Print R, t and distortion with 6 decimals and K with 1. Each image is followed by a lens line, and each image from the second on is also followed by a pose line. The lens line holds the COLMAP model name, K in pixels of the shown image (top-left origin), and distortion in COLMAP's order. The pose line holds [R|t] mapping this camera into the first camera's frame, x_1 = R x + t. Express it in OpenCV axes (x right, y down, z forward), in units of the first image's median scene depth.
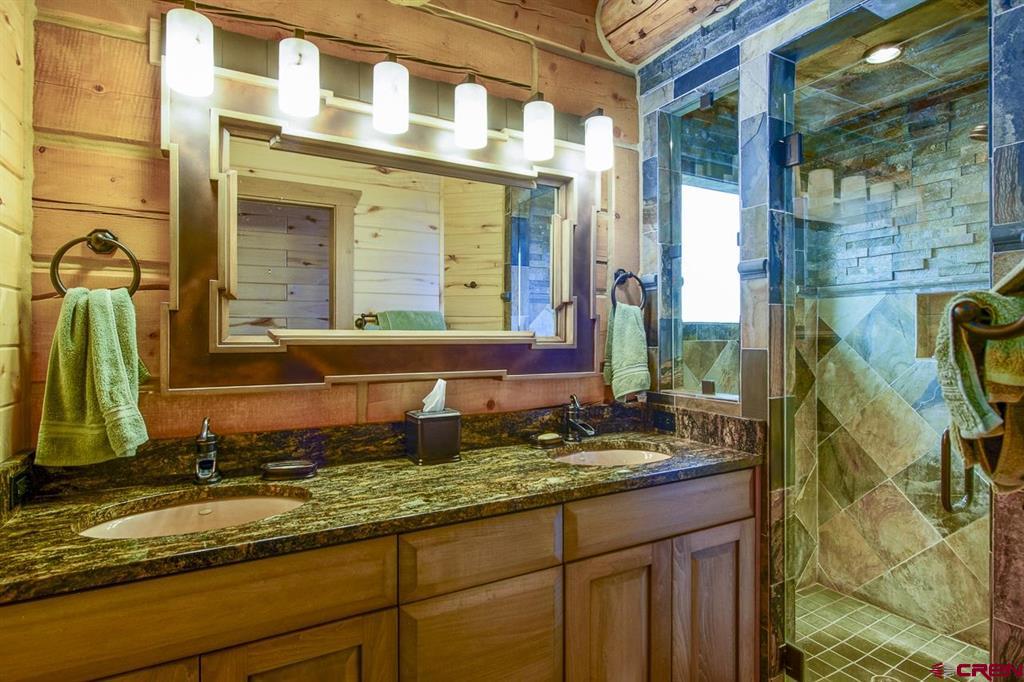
lens RADIAL K [[533.5, 0, 506.1], [0, 533.5, 336.0], [0, 0, 1]] dist [-0.000789, -0.004379]
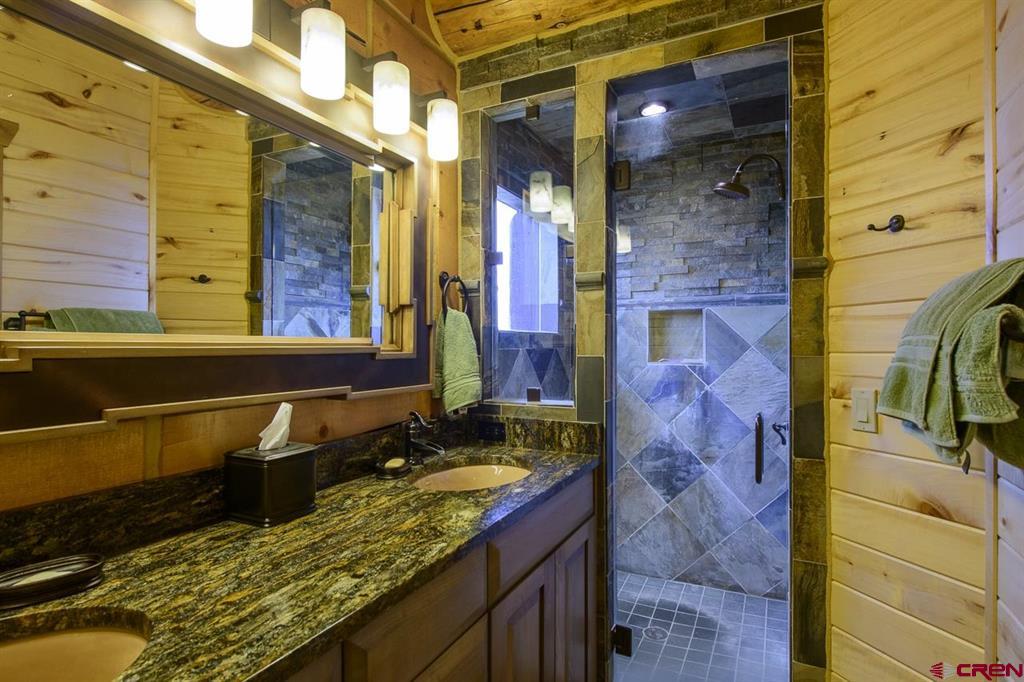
lens RADIAL K [[533.5, 0, 508.1], [0, 533.5, 345.1], [0, 0, 1]] dist [-0.000789, -0.004379]
pose [[0.821042, -0.000155, 0.570868, -0.249971], [0.001015, 0.999999, -0.001189, 0.003049], [-0.570867, 0.001556, 0.821041, 0.199668]]
